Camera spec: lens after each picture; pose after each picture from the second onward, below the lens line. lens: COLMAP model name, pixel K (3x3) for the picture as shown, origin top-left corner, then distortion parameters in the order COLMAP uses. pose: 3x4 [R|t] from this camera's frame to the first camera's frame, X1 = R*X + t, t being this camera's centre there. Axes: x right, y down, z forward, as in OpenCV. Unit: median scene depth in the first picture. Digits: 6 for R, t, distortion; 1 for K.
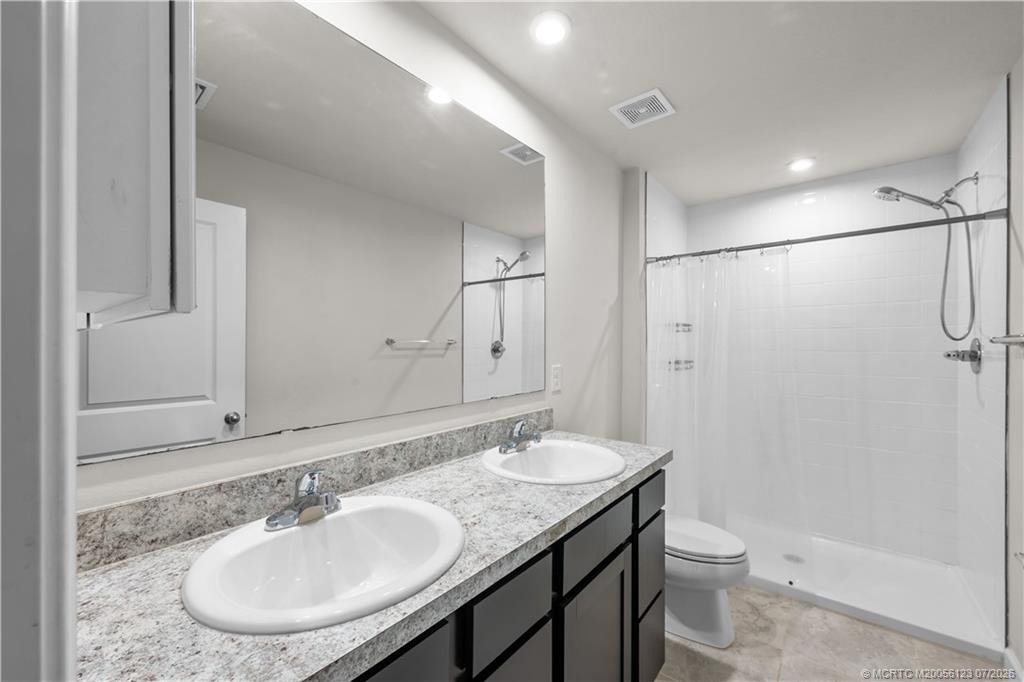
lens RADIAL K [[400.9, 0, 514.0], [0, 400.9, 339.5], [0, 0, 1]] dist [0.000011, 0.000036]
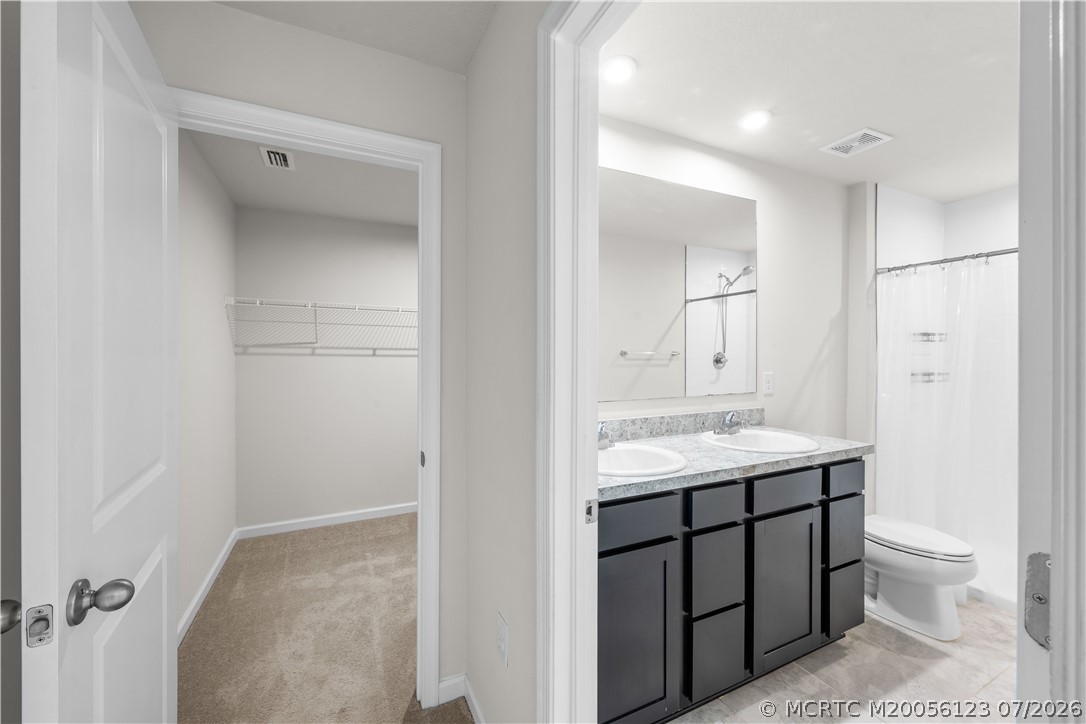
lens RADIAL K [[425.2, 0, 545.1], [0, 425.2, 360.4], [0, 0, 1]] dist [0.000011, 0.000036]
pose [[0.902770, 0.003368, -0.430110, 0.053543], [0.005766, 0.999785, 0.019931, -0.000431], [0.430085, -0.020473, 0.902556, -0.447506]]
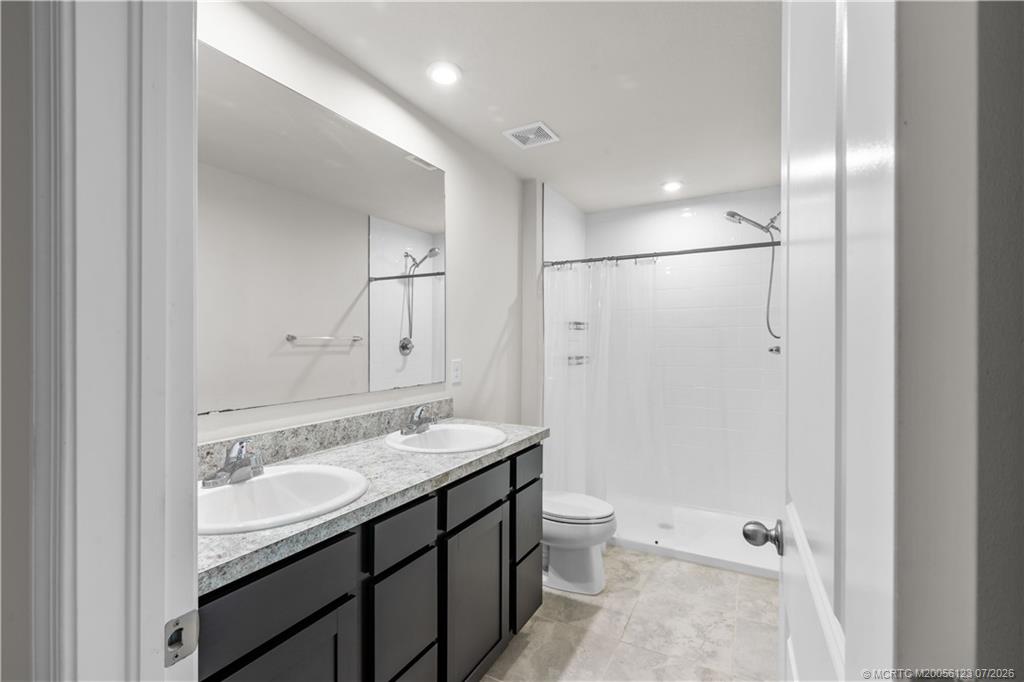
lens RADIAL K [[445.5, 0, 509.8], [0, 445.5, 343.2], [0, 0, 1]] dist [-0.000061, -0.000012]
pose [[0.984481, 0.000838, 0.175489, 0.037111], [-0.003467, 0.999886, 0.014677, 0.000507], [-0.175457, -0.015058, 0.984372, -0.250032]]
